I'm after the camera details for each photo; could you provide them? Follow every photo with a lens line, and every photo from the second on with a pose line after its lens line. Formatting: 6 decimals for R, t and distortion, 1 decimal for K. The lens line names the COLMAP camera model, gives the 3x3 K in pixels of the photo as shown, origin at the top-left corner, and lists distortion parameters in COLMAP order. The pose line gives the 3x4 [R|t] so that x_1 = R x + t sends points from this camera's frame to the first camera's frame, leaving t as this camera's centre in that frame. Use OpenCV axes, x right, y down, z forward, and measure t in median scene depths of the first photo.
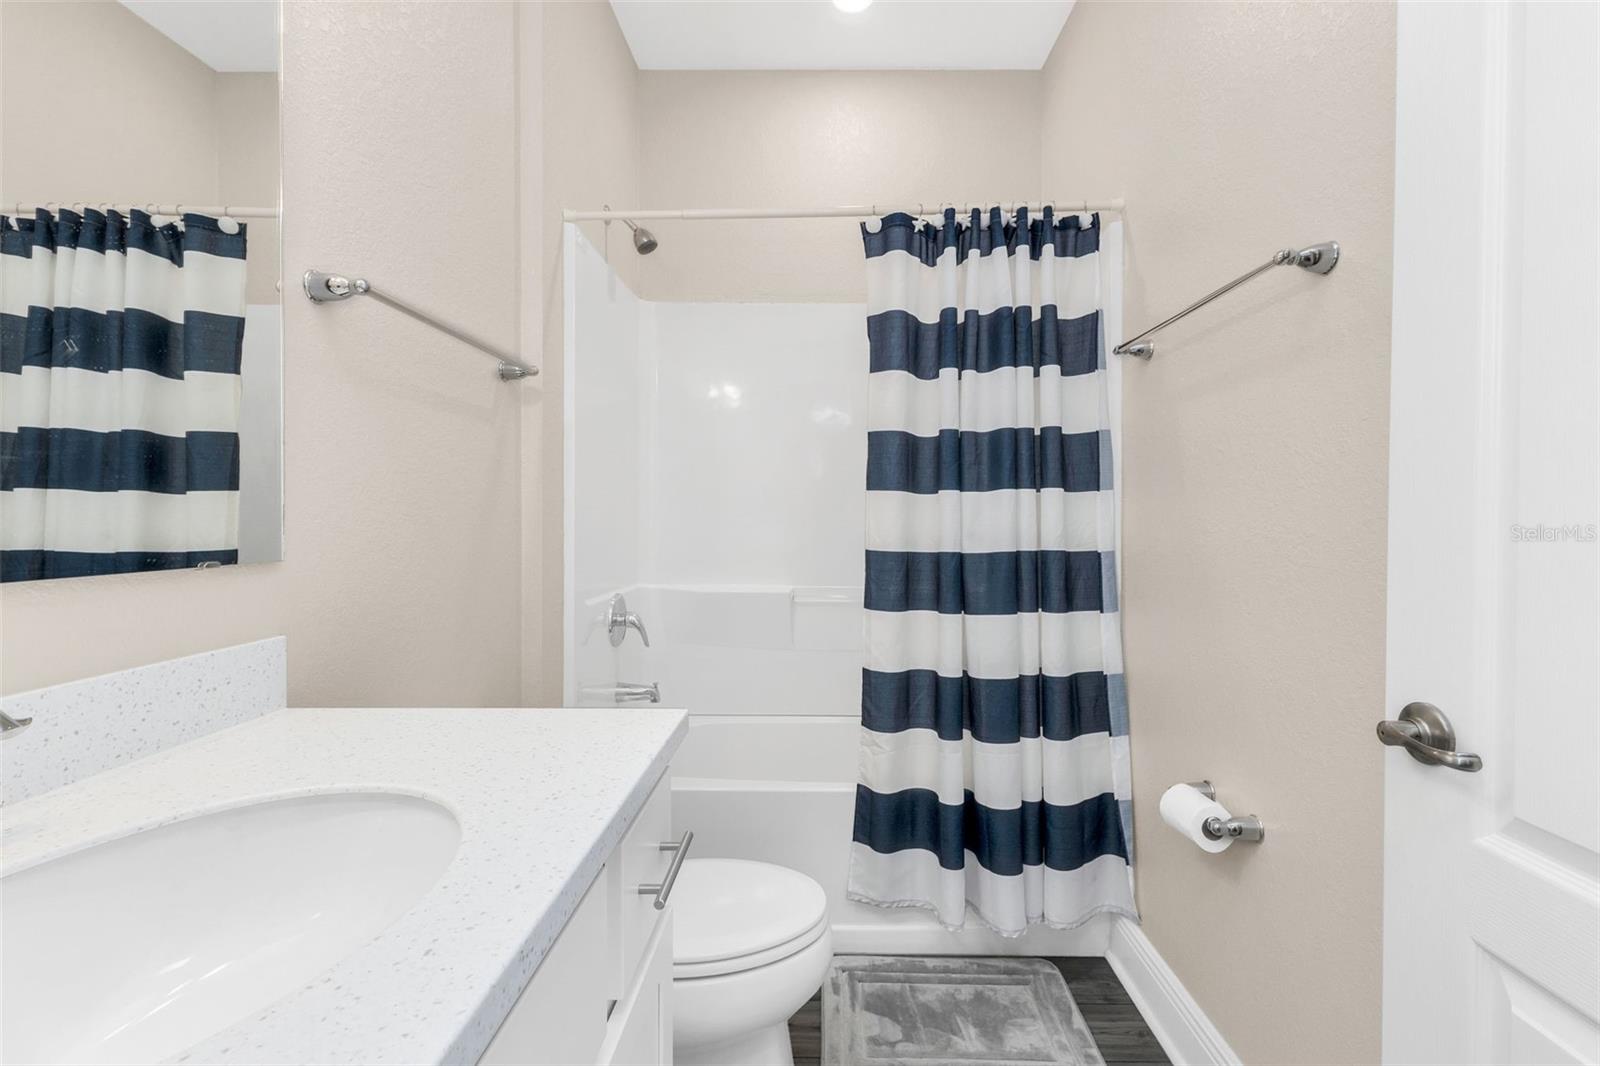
lens RADIAL K [[689.5, 0, 802.8], [0, 689.5, 524.9], [0, 0, 1]] dist [0.000539, -0.000142]
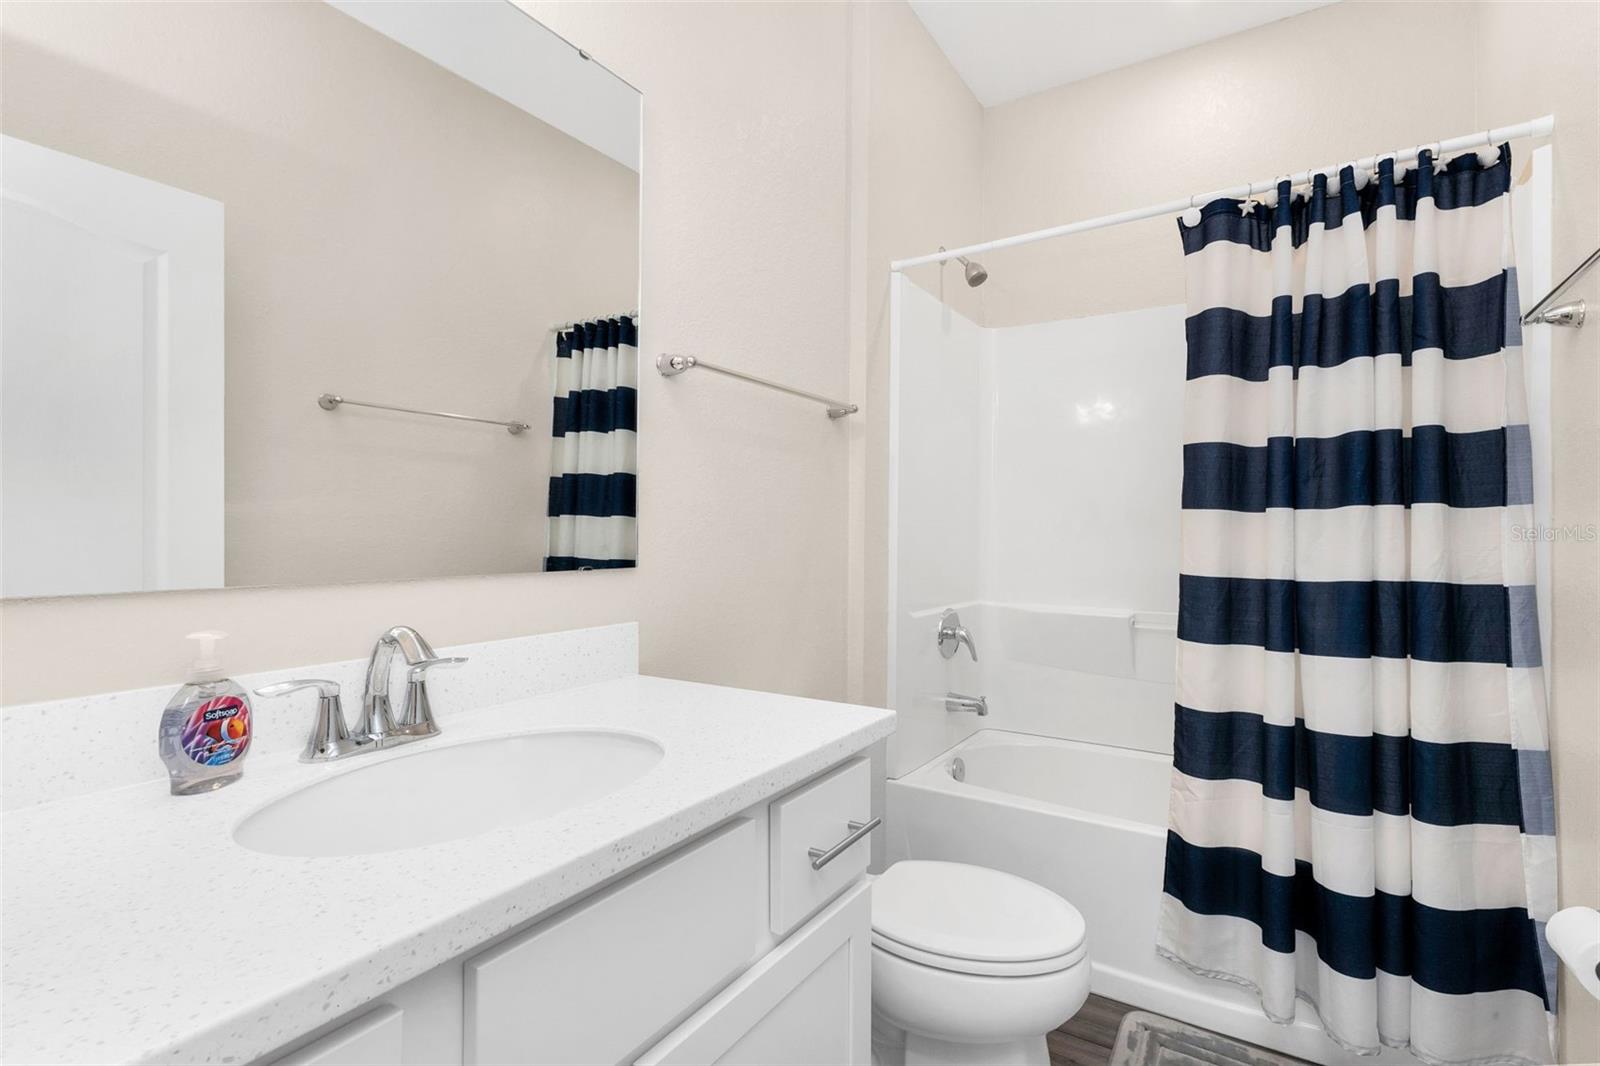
lens RADIAL K [[706.2, 0, 892.7], [0, 706.2, 535.7], [0, 0, 1]] dist [0.002874, -0.000641]
pose [[0.883846, 0.005102, -0.467750, 0.196116], [-0.010532, 0.999904, -0.008994, -0.002339], [0.467660, 0.012875, 0.883815, -0.006195]]
